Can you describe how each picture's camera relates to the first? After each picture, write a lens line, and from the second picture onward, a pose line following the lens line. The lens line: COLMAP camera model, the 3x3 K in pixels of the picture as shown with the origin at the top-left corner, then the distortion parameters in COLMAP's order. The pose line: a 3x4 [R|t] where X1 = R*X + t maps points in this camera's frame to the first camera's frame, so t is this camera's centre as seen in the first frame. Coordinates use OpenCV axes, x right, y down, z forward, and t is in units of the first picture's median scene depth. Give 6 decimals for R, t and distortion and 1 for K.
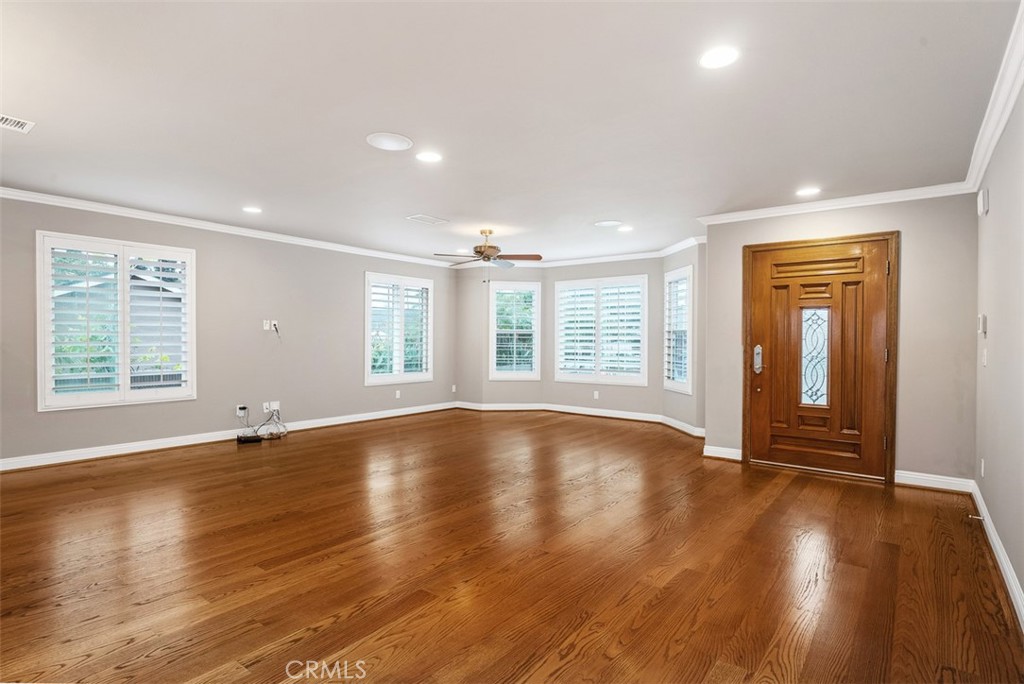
lens RADIAL K [[521.0, 0, 512.0], [0, 521.0, 342.0], [0, 0, 1]] dist [-0.013087, 0.000086]
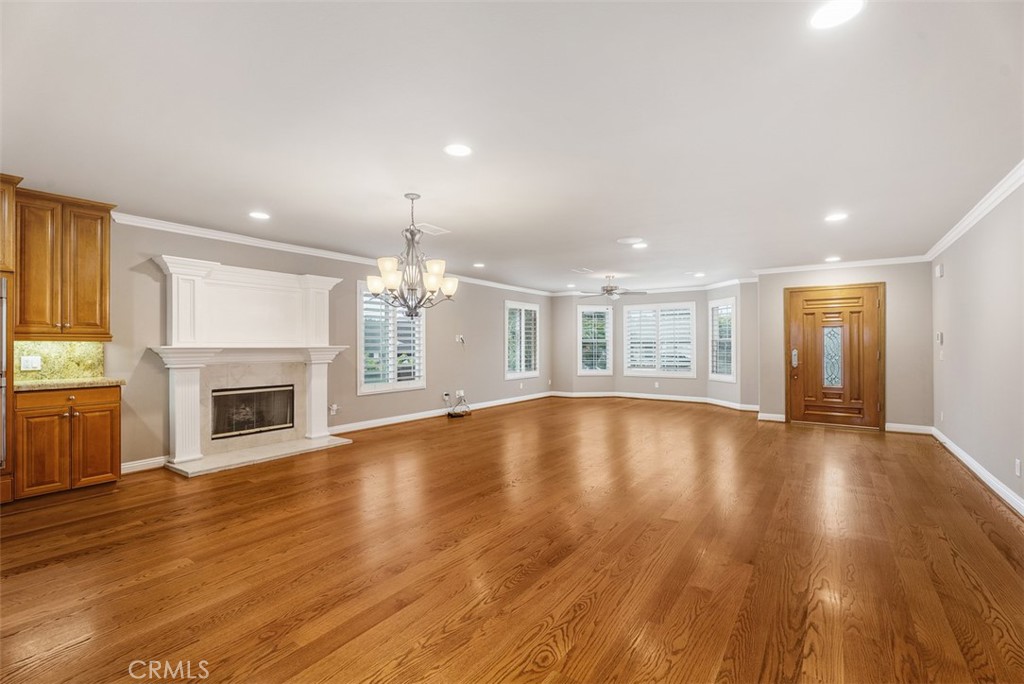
lens RADIAL K [[456.7, 0, 509.5], [0, 456.7, 341.8], [0, 0, 1]] dist [-0.000846, -0.000558]
pose [[0.999037, -0.006199, 0.043443, -0.467246], [0.006805, 0.999881, -0.013831, -0.004685], [-0.043352, 0.014114, 0.998960, -0.375326]]
